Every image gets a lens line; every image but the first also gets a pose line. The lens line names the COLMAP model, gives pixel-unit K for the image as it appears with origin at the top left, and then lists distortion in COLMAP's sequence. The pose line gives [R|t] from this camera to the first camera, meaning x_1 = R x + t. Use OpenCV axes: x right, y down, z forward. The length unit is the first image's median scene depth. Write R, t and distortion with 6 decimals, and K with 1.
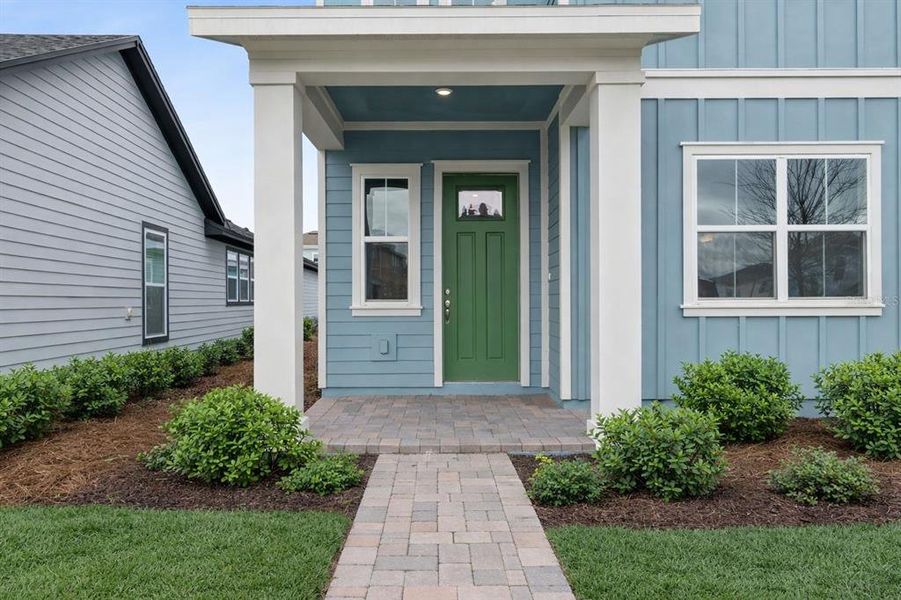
lens RADIAL K [[464.2, 0, 449.5], [0, 464.2, 295.7], [0, 0, 1]] dist [0.002728, 0.000530]
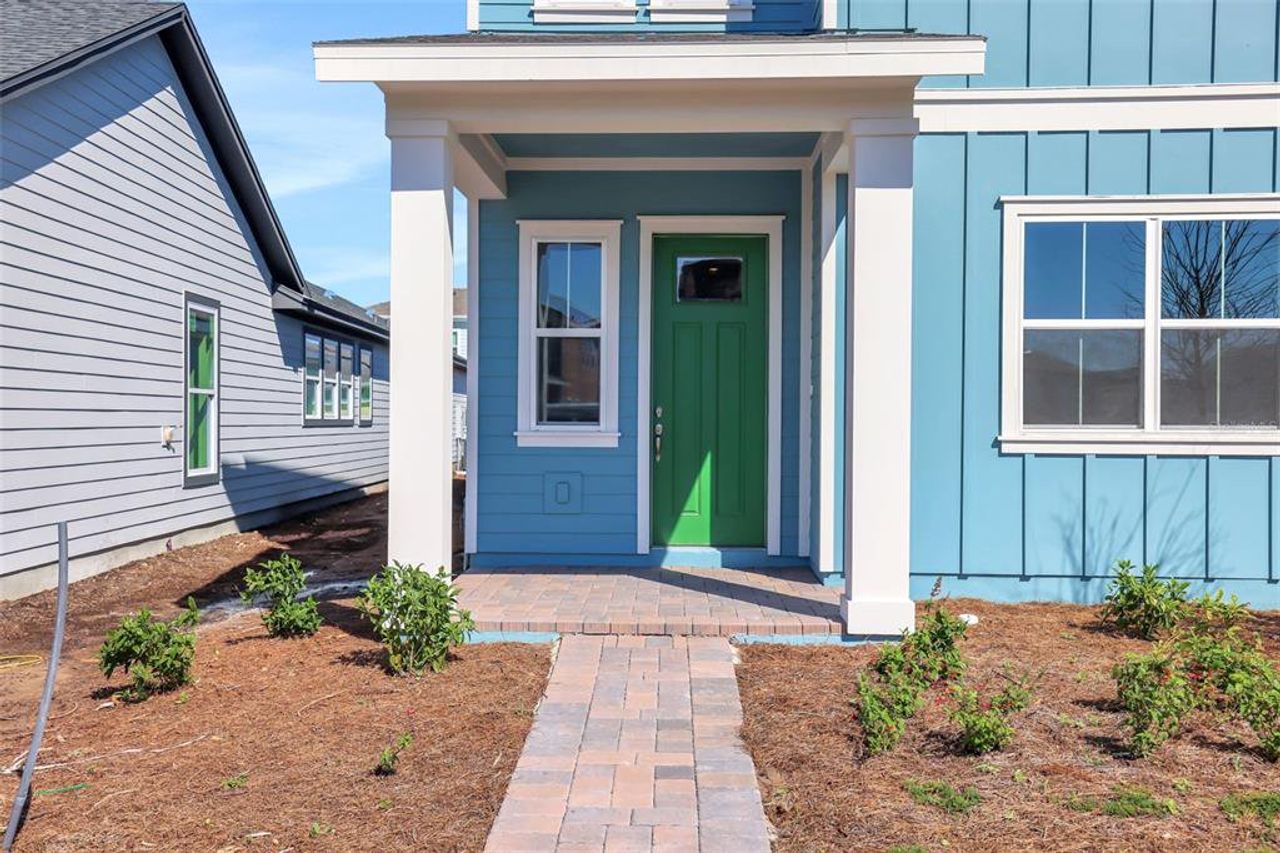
lens RADIAL K [[587.5, 0, 638.6], [0, 587.5, 426.4], [0, 0, 1]] dist [-0.003173, 0.000018]
pose [[0.999841, 0.008958, -0.015399, -0.018828], [-0.008985, 0.999958, -0.001662, 0.013077], [0.015383, 0.001800, 0.999880, 0.141243]]
